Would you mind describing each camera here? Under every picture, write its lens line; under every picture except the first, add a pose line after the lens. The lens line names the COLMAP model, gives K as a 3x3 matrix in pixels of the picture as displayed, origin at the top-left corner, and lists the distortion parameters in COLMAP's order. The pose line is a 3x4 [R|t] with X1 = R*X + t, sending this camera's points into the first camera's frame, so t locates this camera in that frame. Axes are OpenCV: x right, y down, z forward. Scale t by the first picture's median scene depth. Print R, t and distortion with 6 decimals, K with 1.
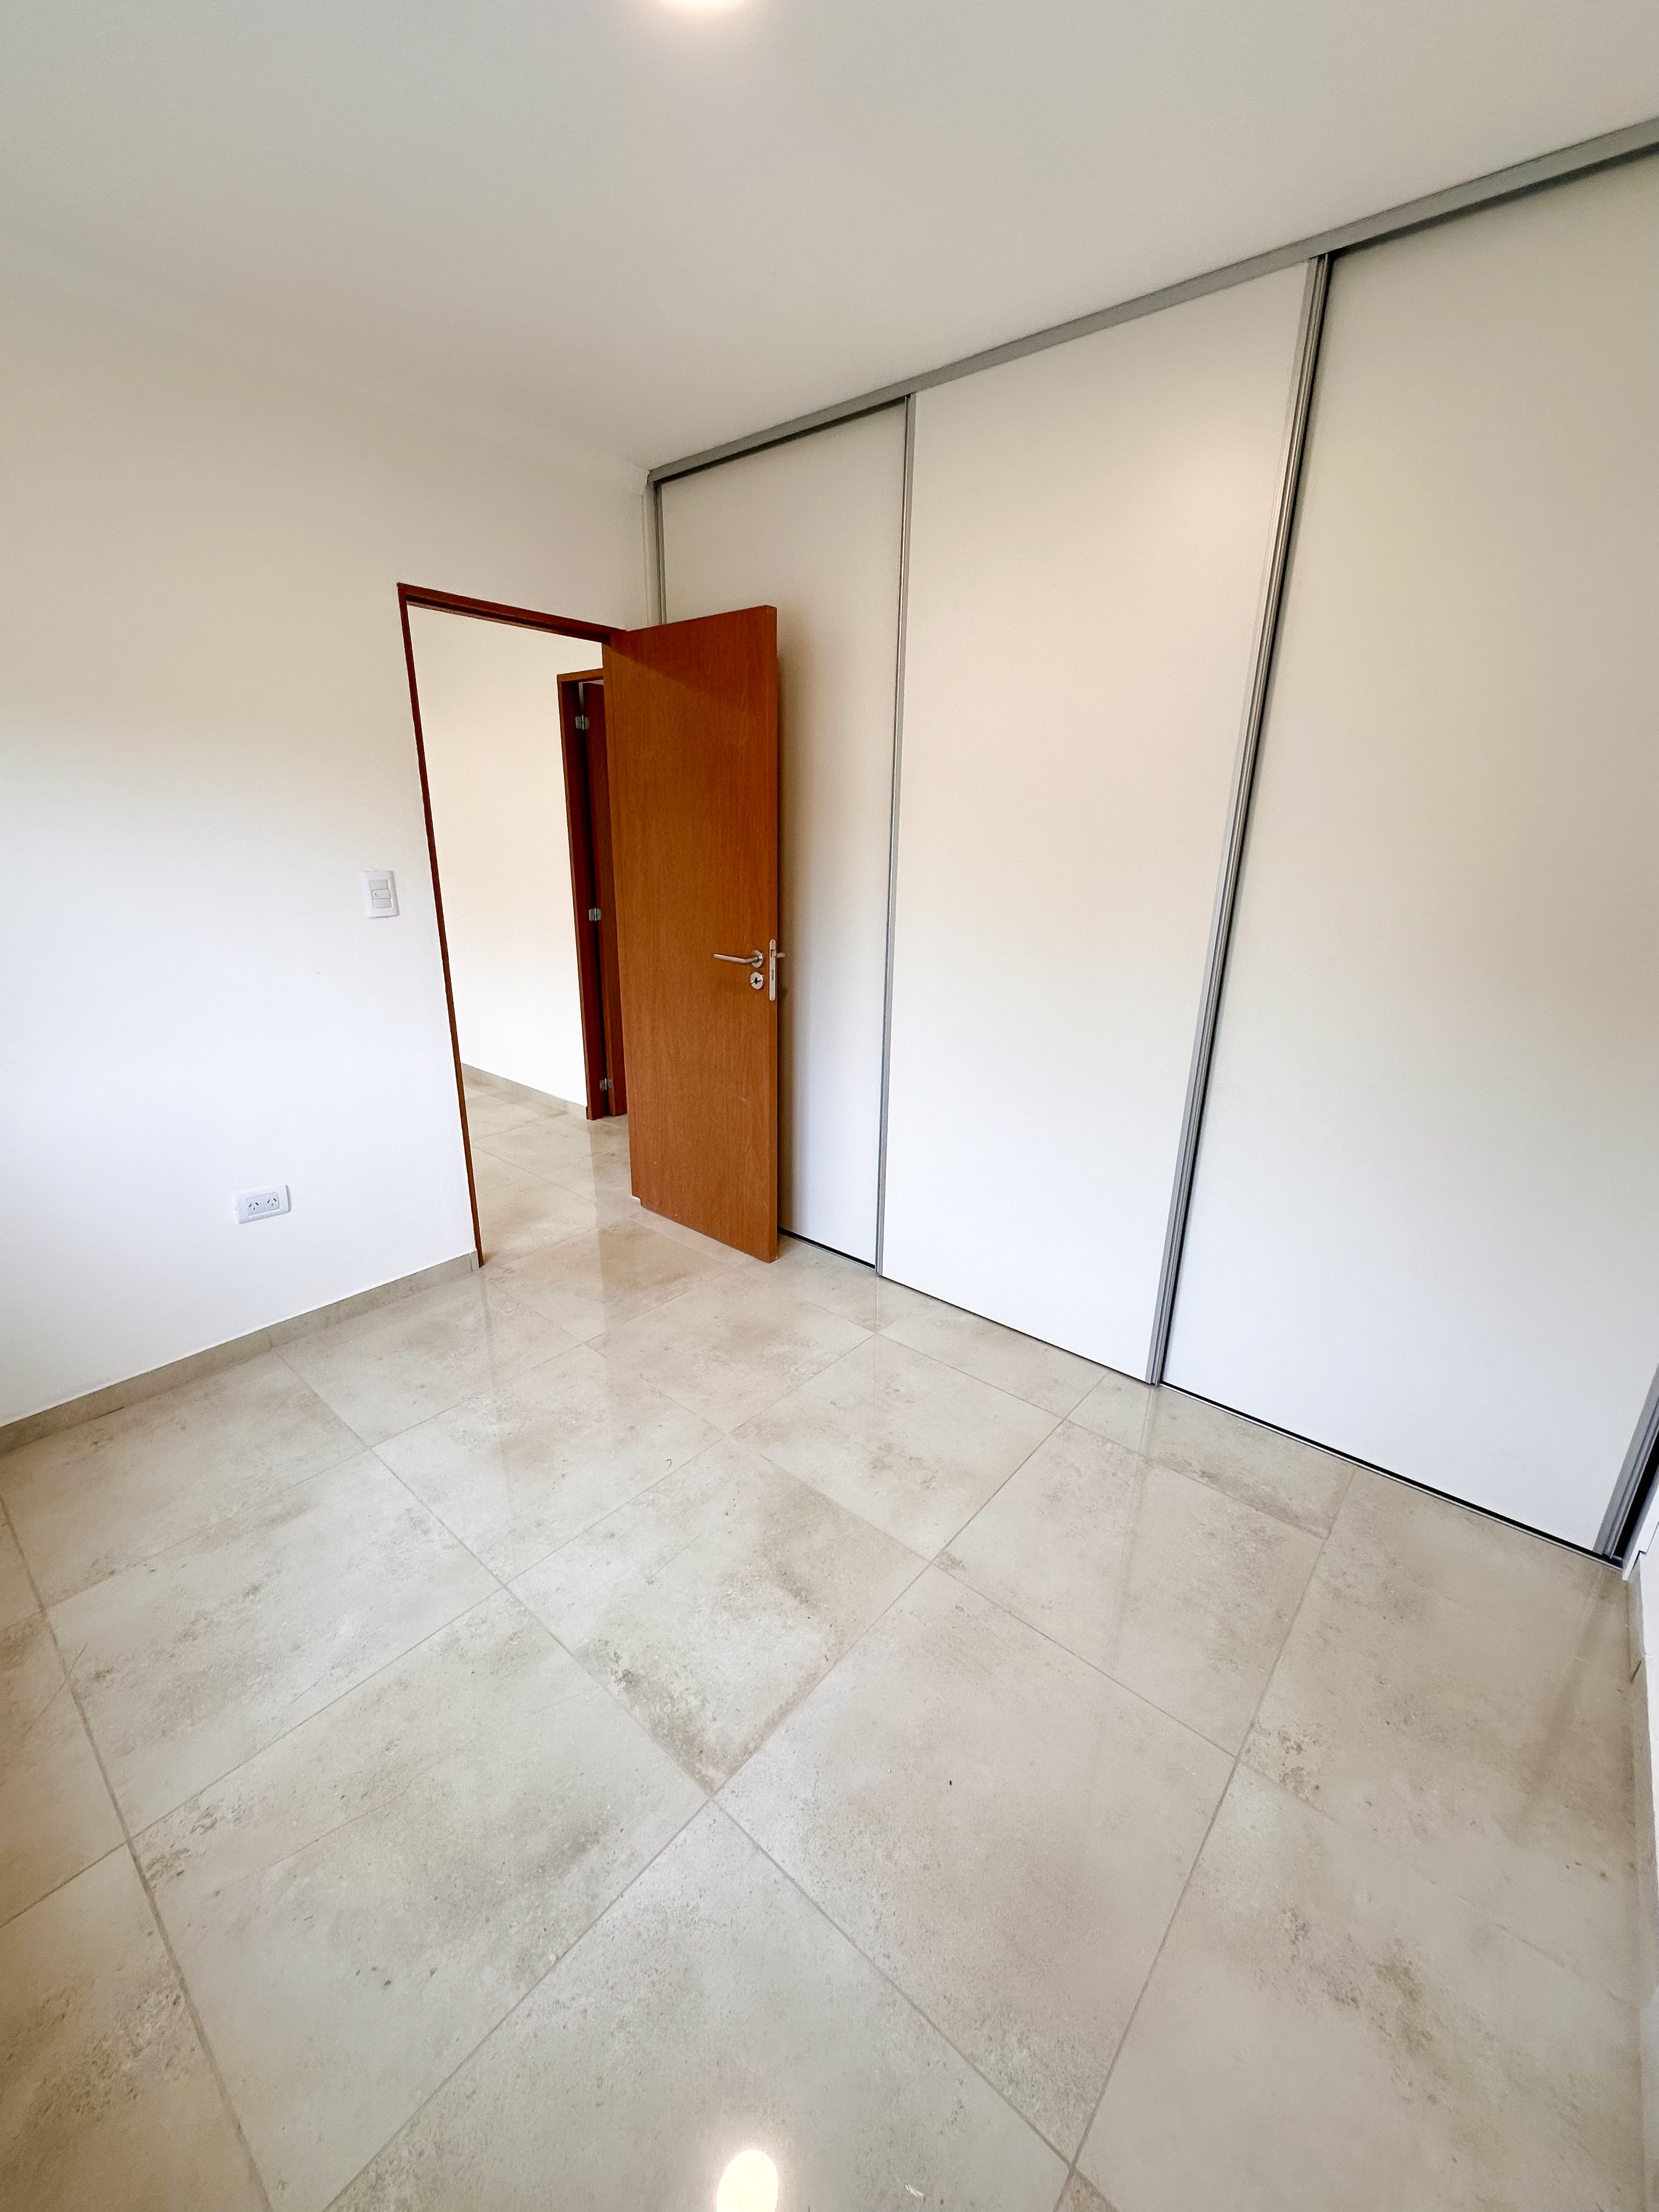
lens RADIAL K [[876.0, 0, 837.4], [0, 876.0, 1112.8], [0, 0, 1]] dist [-0.002497, -0.000065]
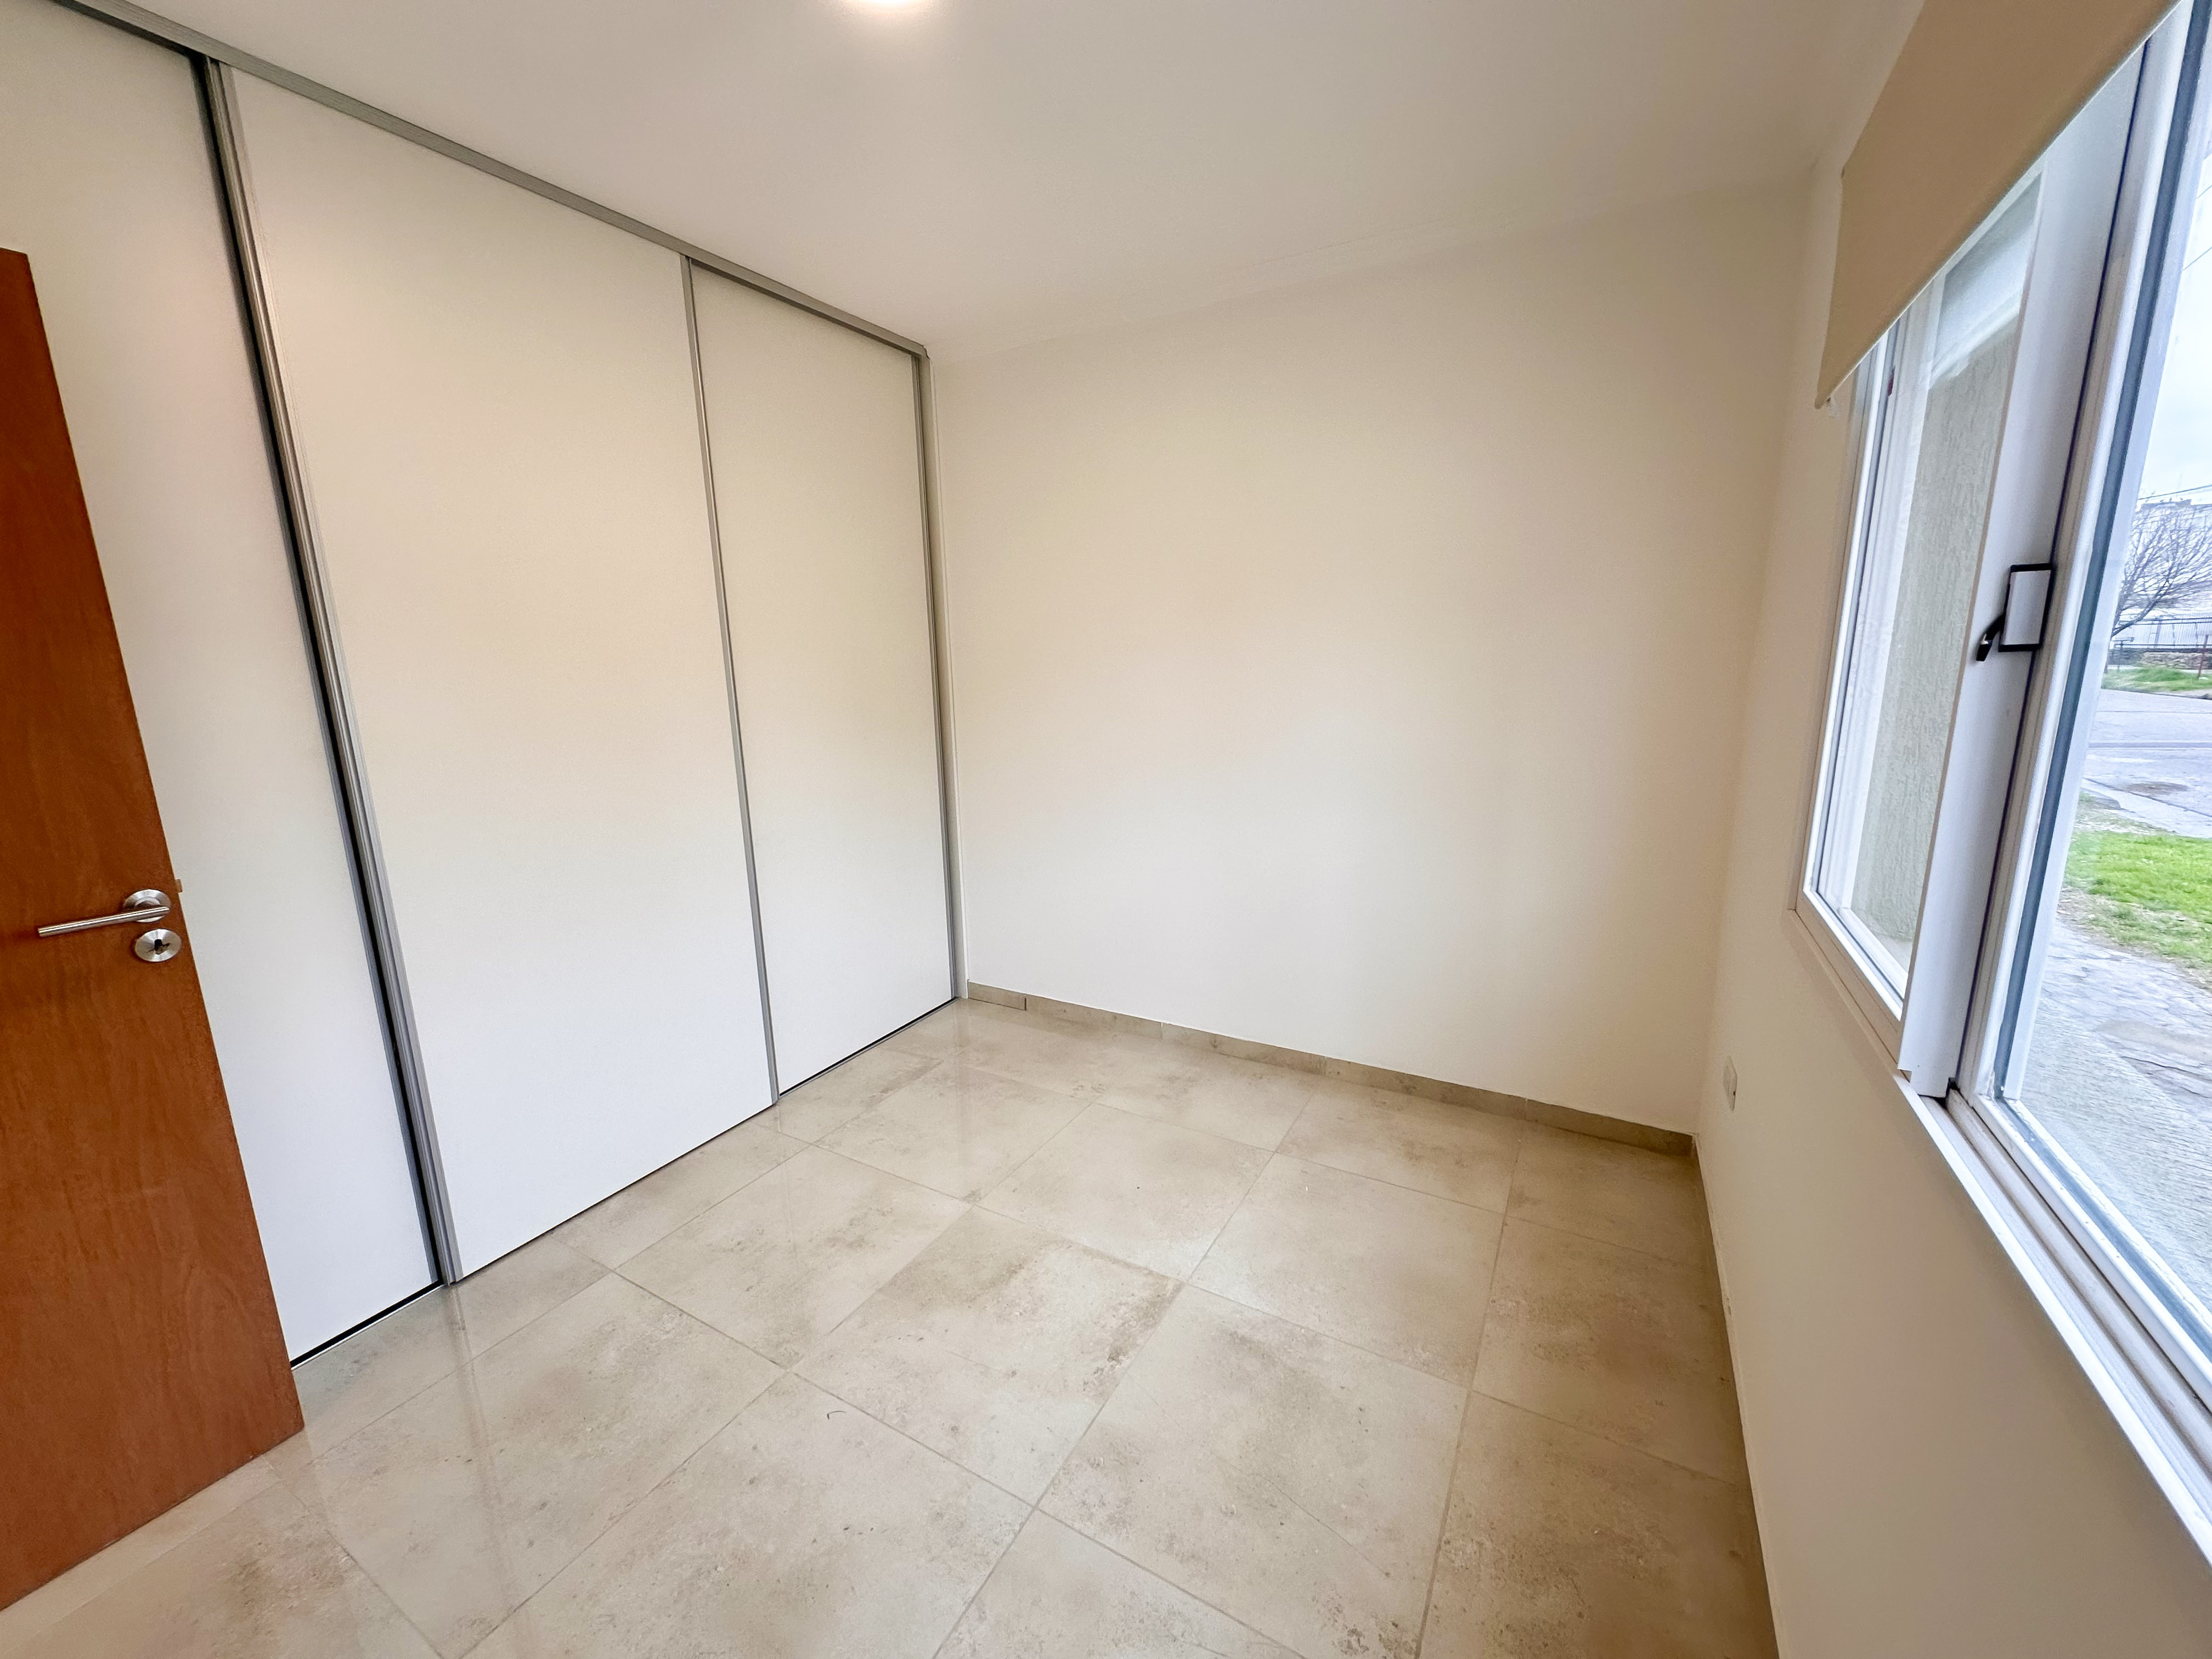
lens RADIAL K [[876.0, 0, 1110.5], [0, 876.0, 829.7], [0, 0, 1]] dist [-0.002497, -0.000065]
pose [[-0.184488, -0.212142, 0.959667, -1.166224], [0.326377, 0.907793, 0.263418, -0.280450], [-0.927061, 0.361811, -0.098239, 0.846526]]
